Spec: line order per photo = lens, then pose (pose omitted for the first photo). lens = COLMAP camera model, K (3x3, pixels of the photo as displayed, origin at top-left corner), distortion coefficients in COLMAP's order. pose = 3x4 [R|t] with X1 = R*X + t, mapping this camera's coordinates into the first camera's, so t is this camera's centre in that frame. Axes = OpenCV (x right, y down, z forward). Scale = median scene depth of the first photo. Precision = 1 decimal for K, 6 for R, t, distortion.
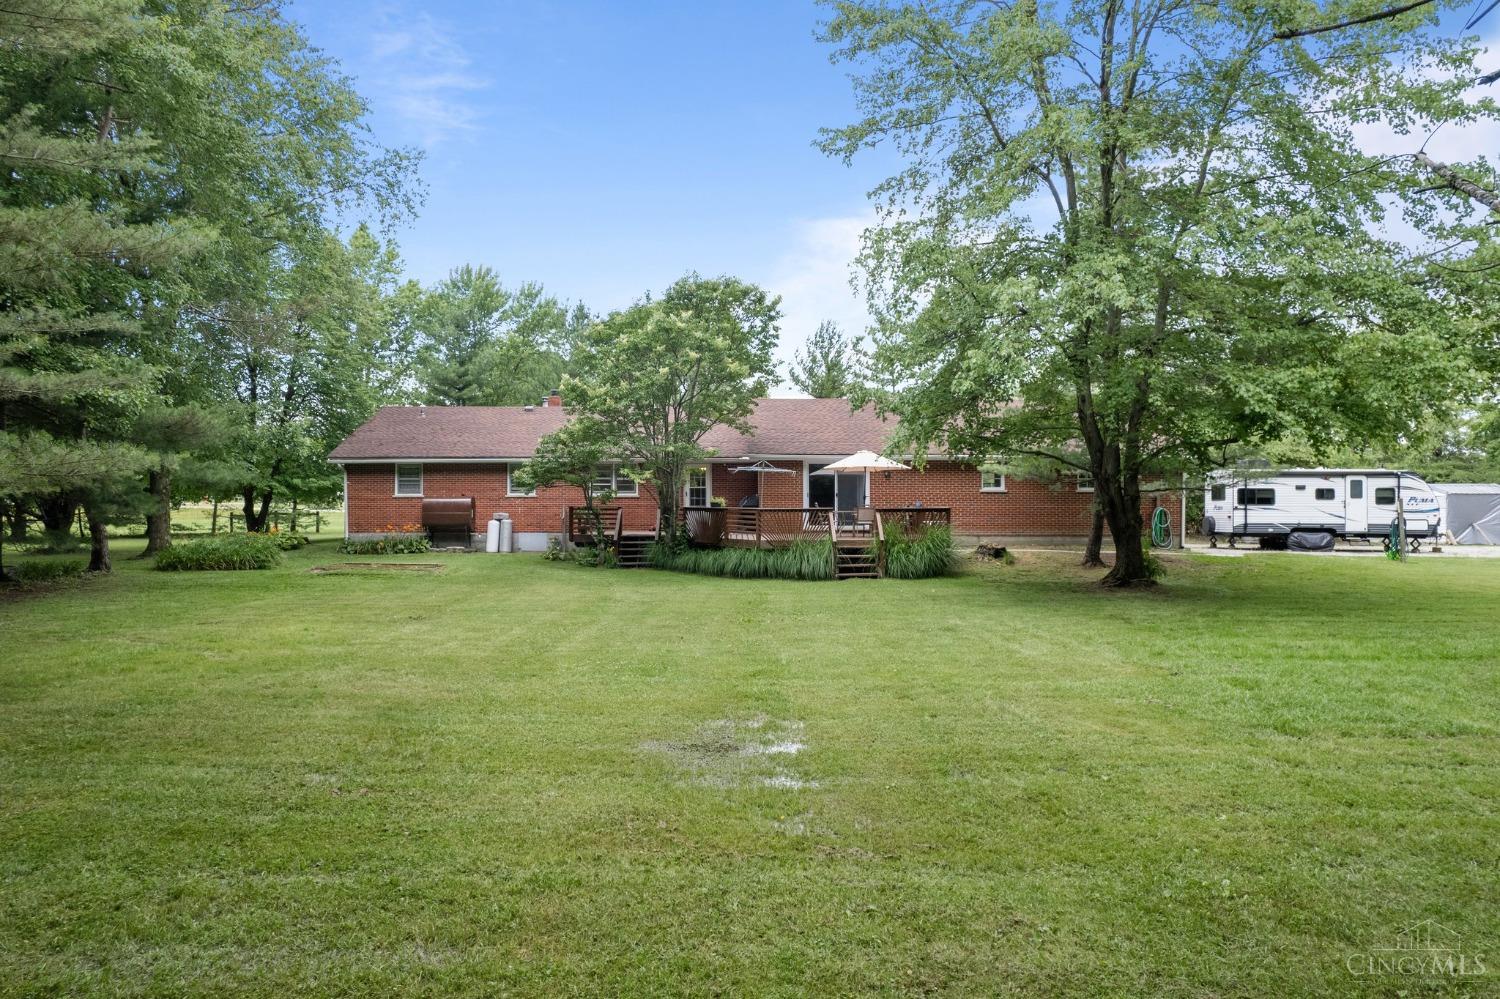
lens RADIAL K [[932.0, 0, 754.4], [0, 932.0, 490.8], [0, 0, 1]] dist [-0.038959, 0.028968]
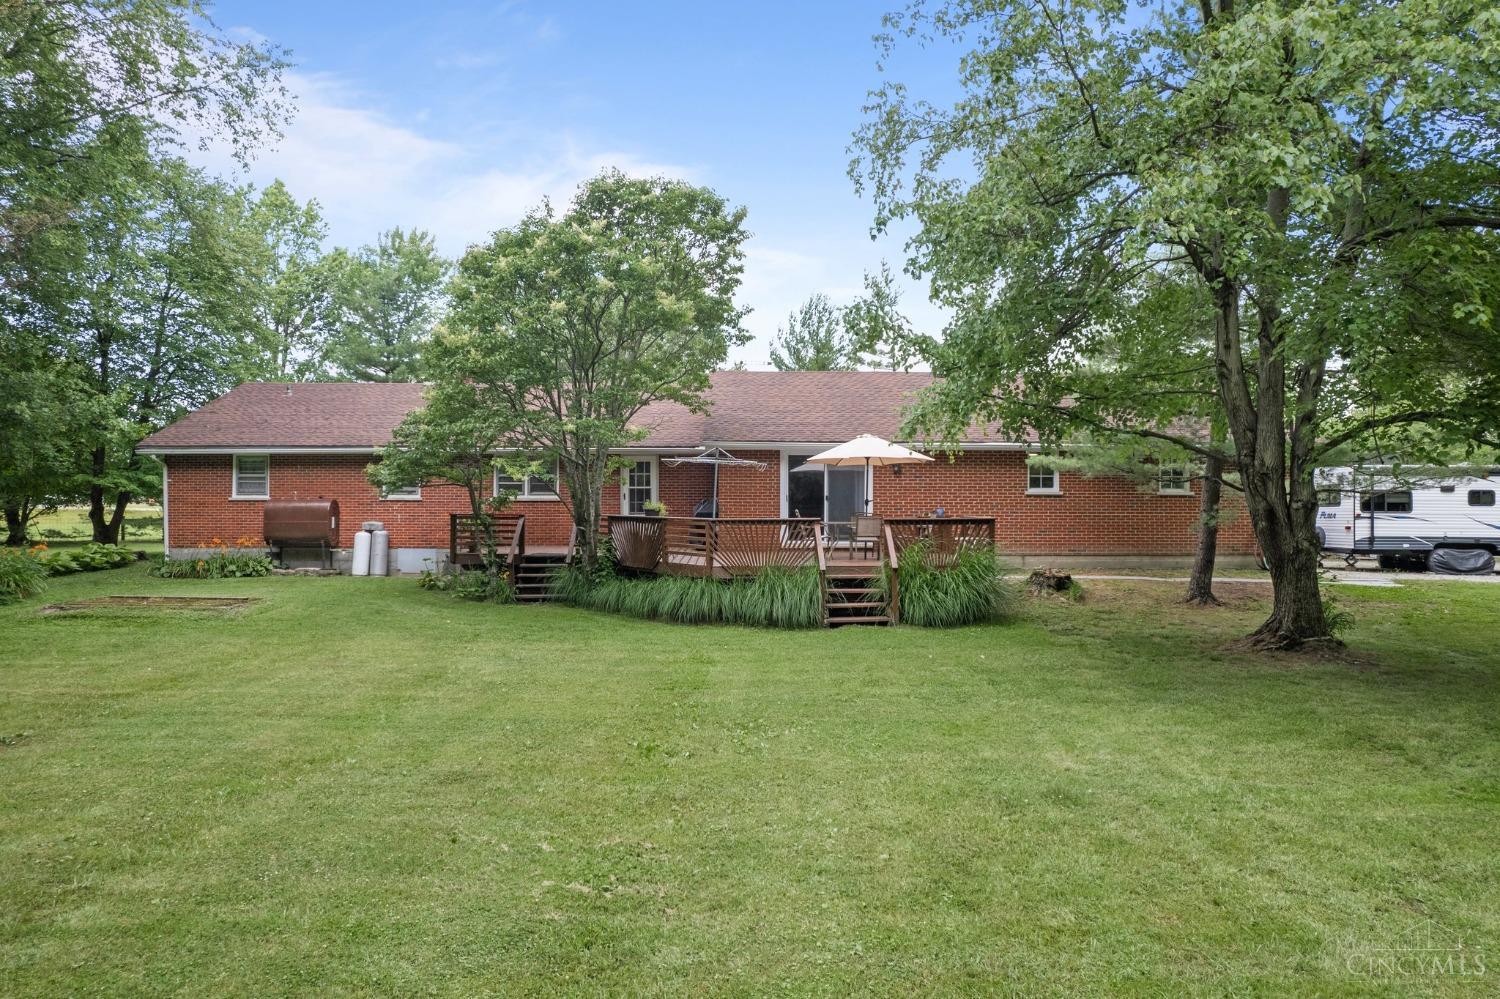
lens RADIAL K [[932.0, 0, 749.7], [0, 932.0, 503.9], [0, 0, 1]] dist [-0.038959, 0.028968]
pose [[0.999982, 0.001298, 0.005840, 0.025412], [-0.001382, 0.999894, 0.014500, -0.001450], [-0.005820, -0.014508, 0.999878, 0.286705]]
